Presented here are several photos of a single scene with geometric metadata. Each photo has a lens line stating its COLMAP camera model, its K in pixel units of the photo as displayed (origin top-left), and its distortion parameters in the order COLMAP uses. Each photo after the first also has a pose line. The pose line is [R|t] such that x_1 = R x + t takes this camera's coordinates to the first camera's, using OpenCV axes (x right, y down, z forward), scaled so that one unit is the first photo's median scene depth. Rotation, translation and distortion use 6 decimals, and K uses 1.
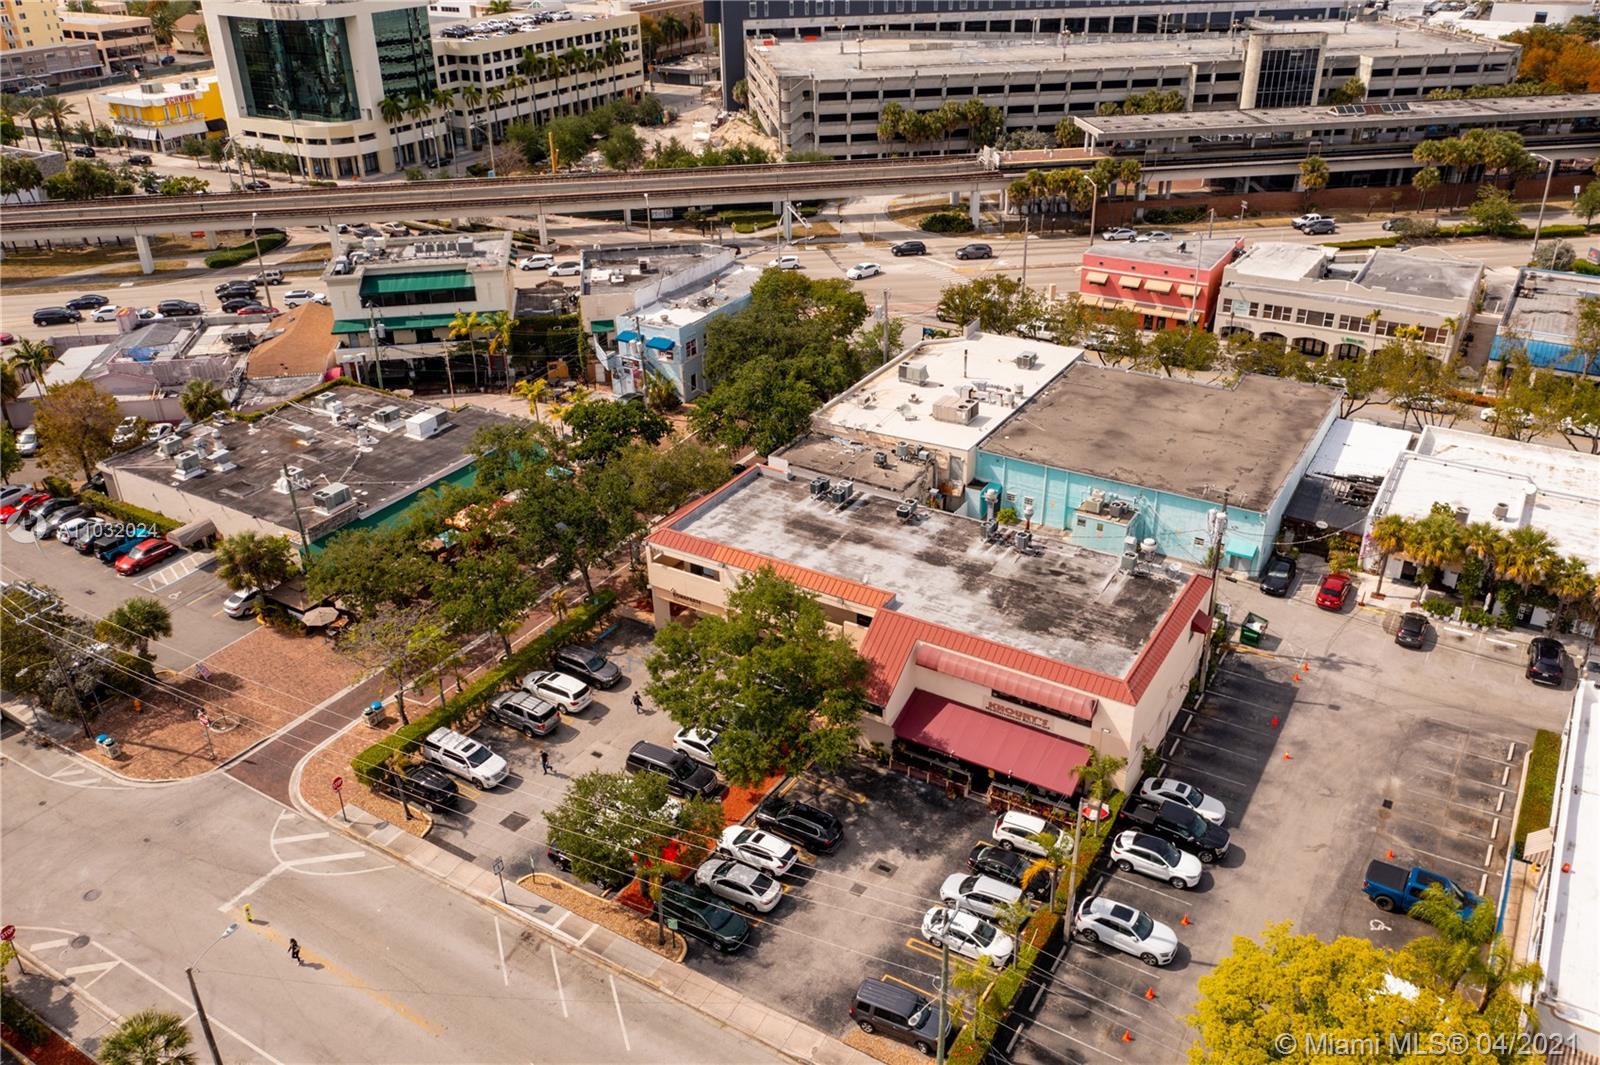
lens RADIAL K [[1280.5, 0, 800.0], [0, 1280.5, 532.5], [0, 0, 1]] dist [-0.006976, -0.005879]
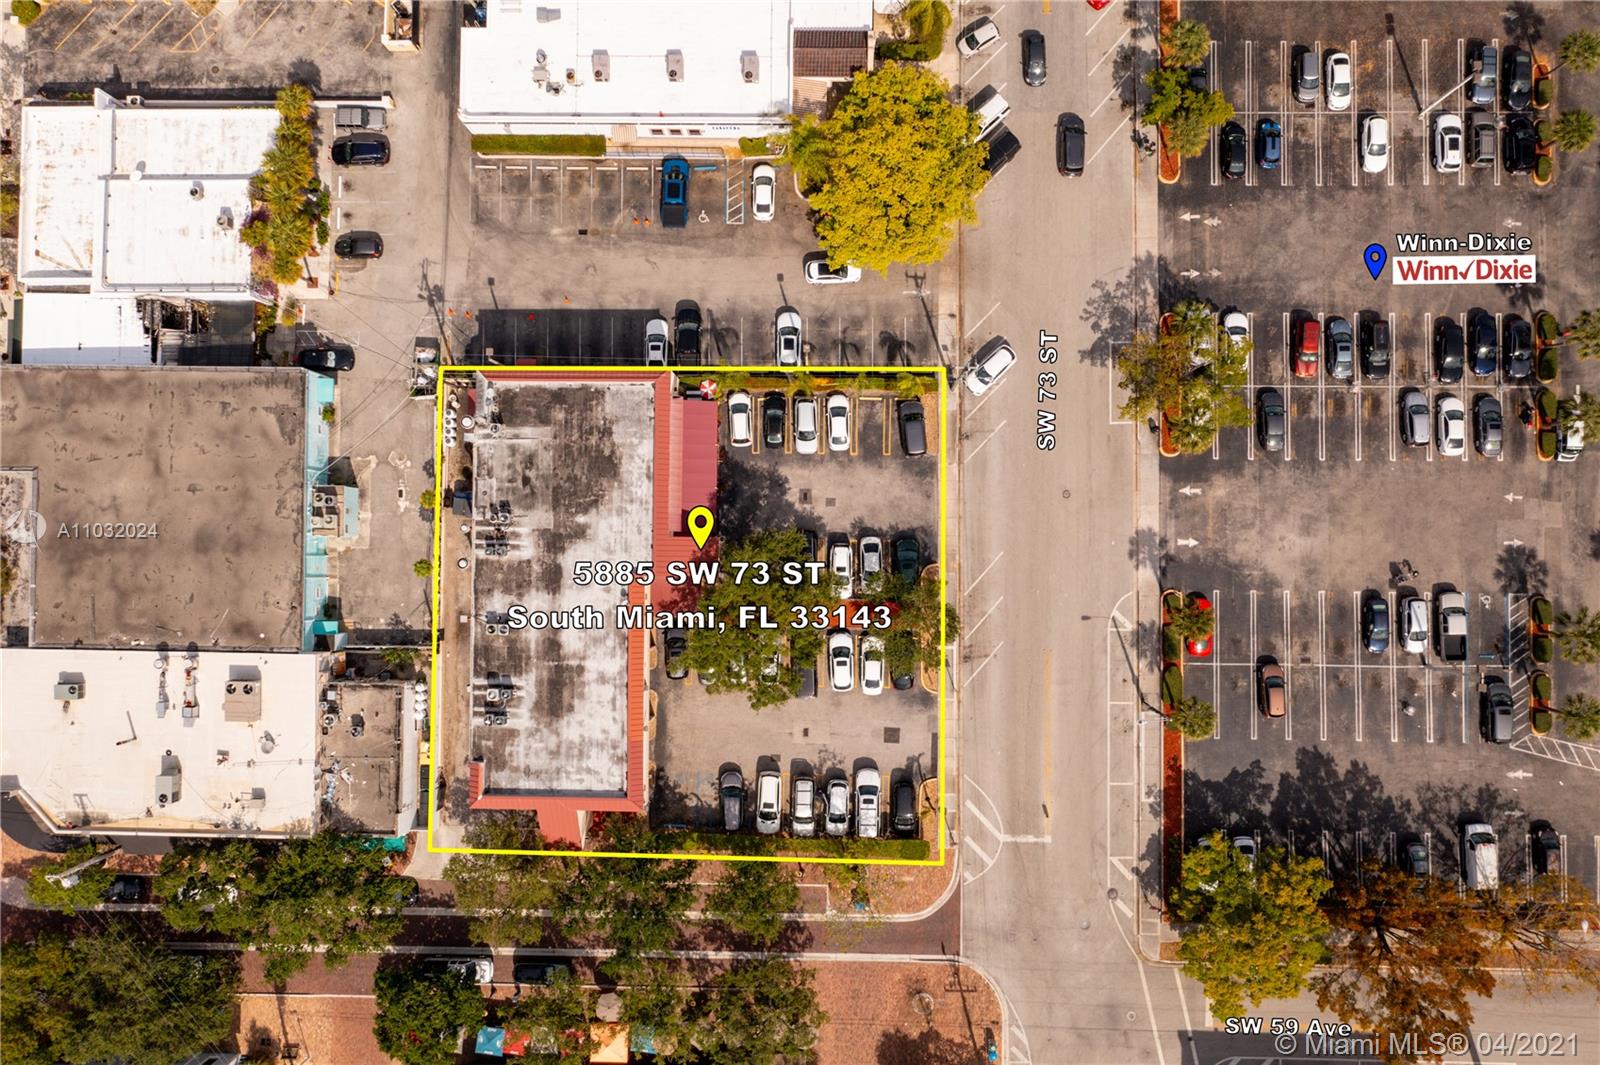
lens RADIAL K [[1280.5, 0, 800.0], [0, 1280.5, 532.5], [0, 0, 1]] dist [-0.006976, -0.005879]
pose [[-0.513441, -0.856363, 0.054968, -0.048577], [0.429986, -0.201311, 0.880106, -1.013408], [-0.742624, 0.475518, 0.471585, 0.264579]]
